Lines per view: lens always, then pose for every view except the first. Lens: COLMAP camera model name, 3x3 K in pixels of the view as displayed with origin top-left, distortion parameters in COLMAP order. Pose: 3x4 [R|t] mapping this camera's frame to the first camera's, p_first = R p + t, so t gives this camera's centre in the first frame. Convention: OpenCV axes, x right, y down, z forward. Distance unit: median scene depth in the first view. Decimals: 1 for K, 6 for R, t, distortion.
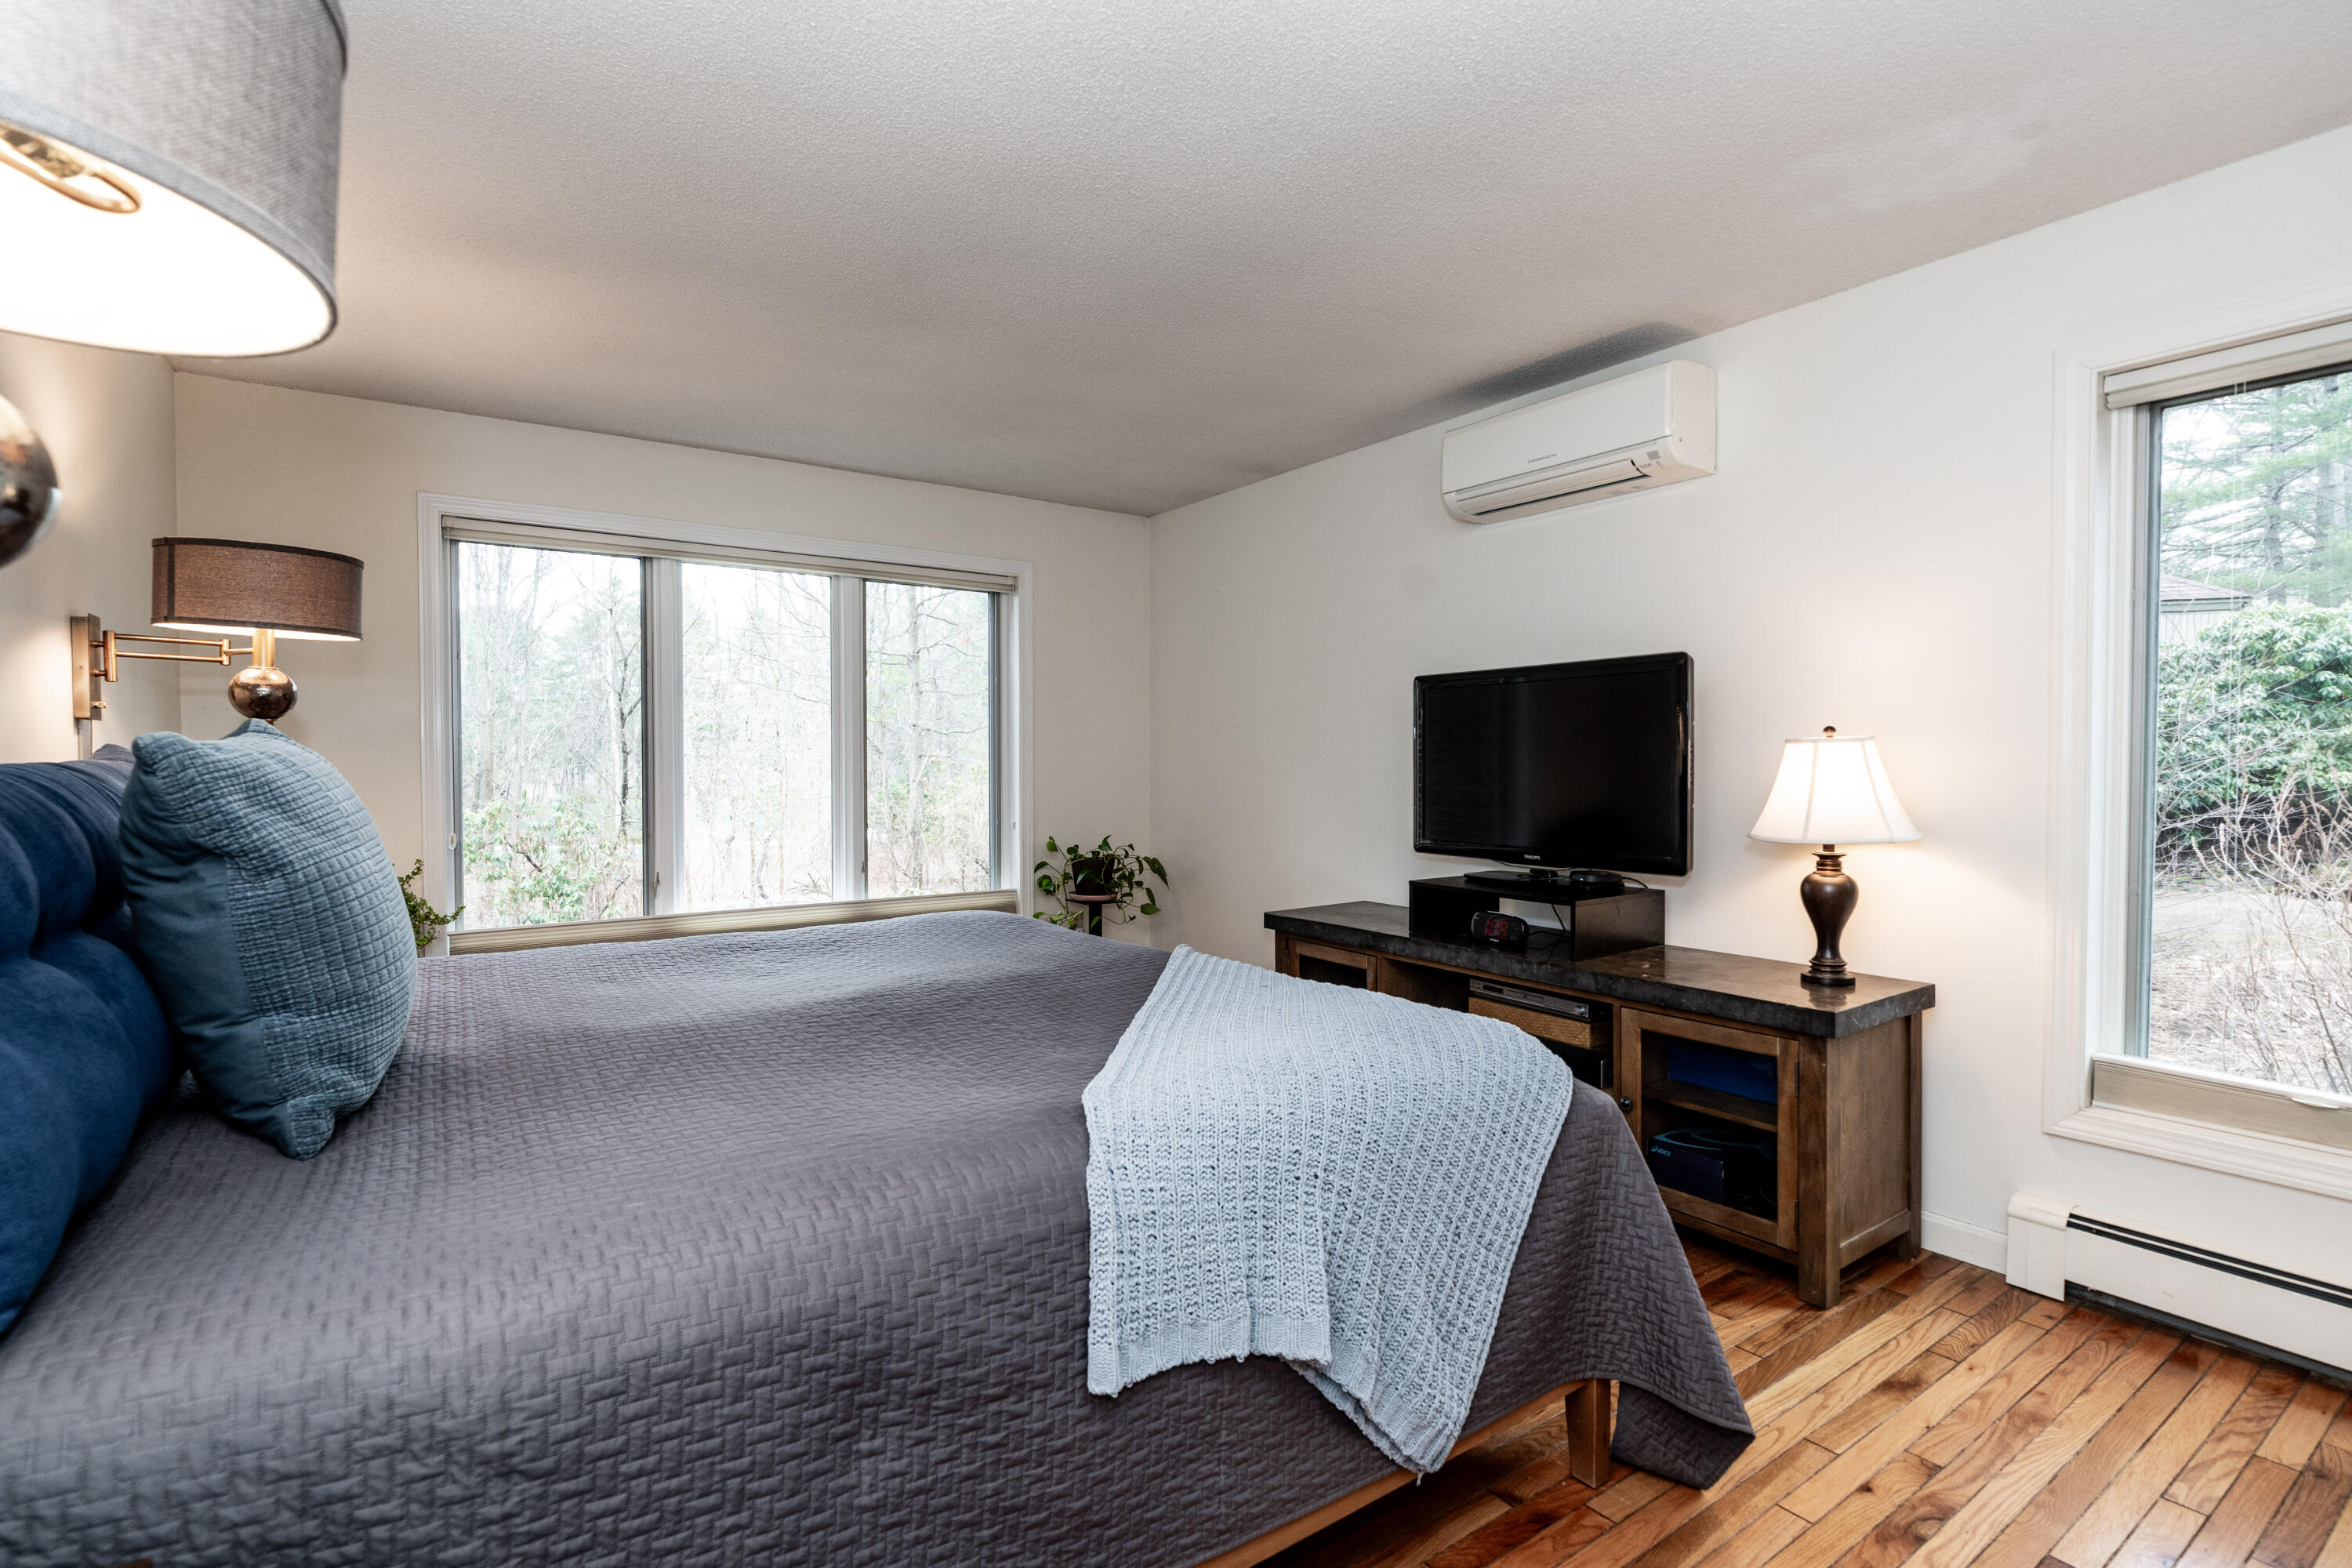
lens RADIAL K [[1071.3, 0, 1176.0], [0, 1071.3, 784.0], [0, 0, 1]] dist [-0.002778, 0.000016]
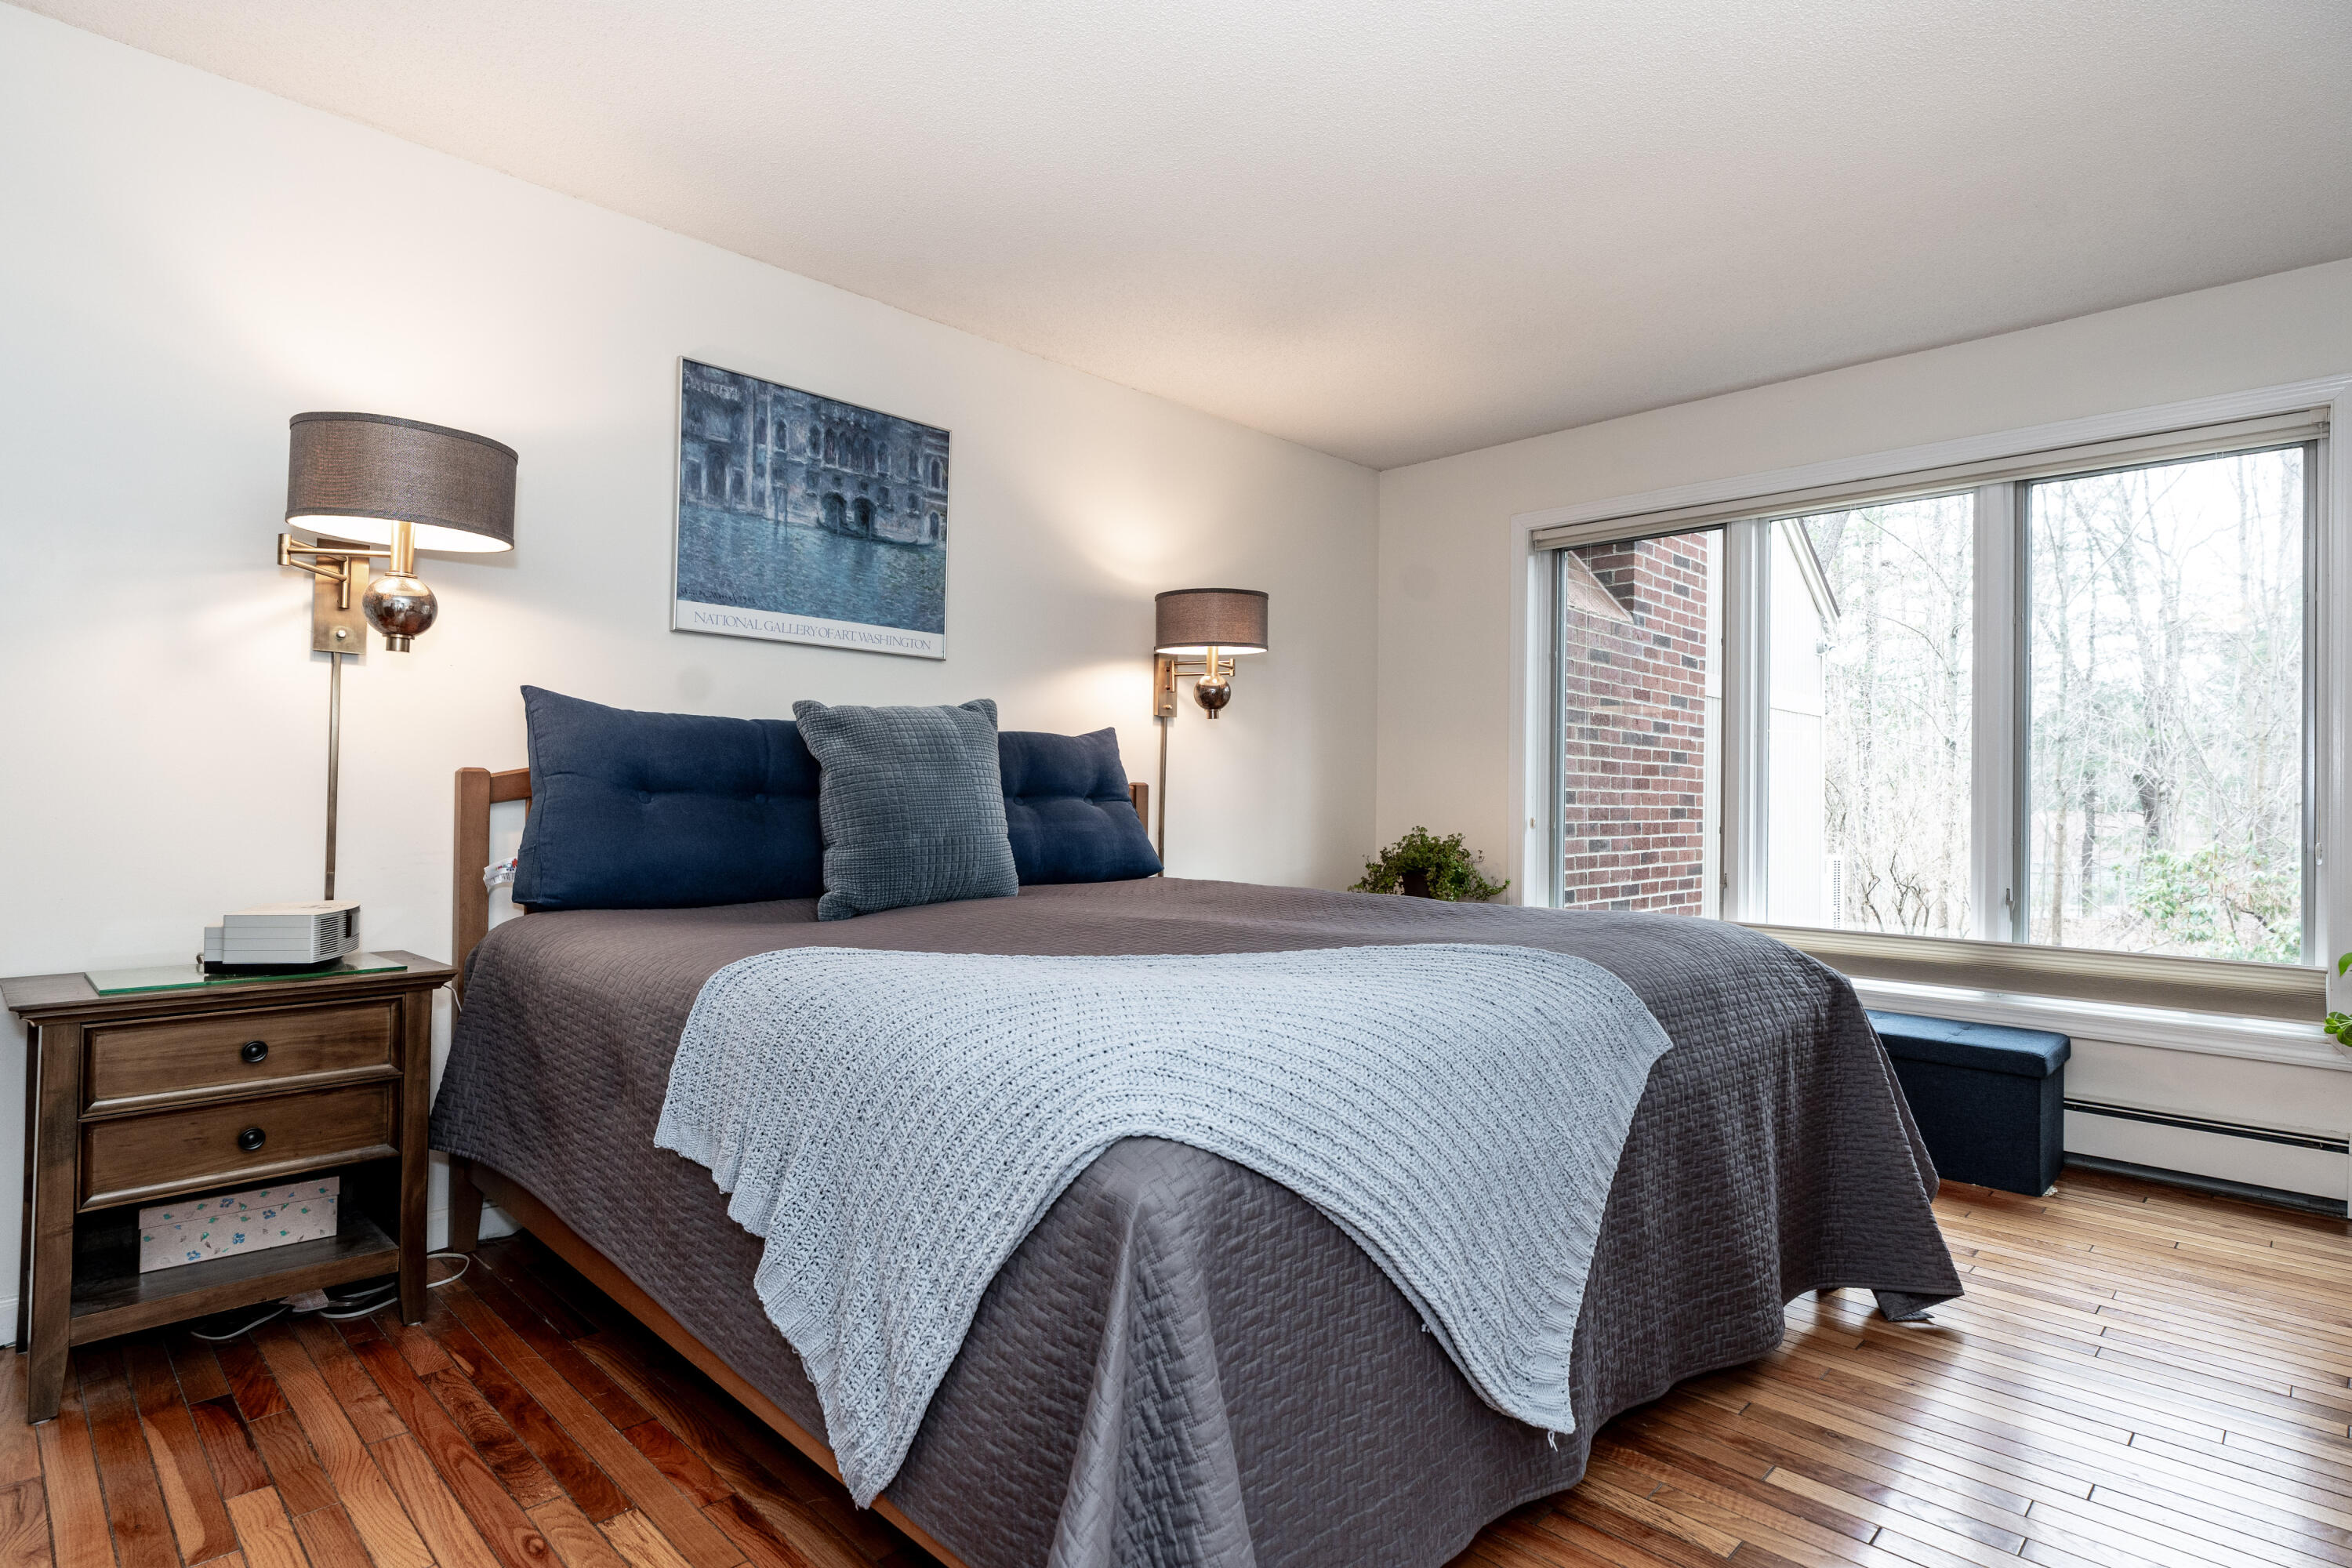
lens RADIAL K [[1161.8, 0, 1176.0], [0, 1161.8, 784.0], [0, 0, 1]] dist [0.028266, 0.000083]
pose [[0.209518, -0.001358, -0.977804, 0.668671], [-0.030431, 0.999506, -0.007909, 0.052556], [0.977331, 0.031412, 0.209373, 0.585998]]
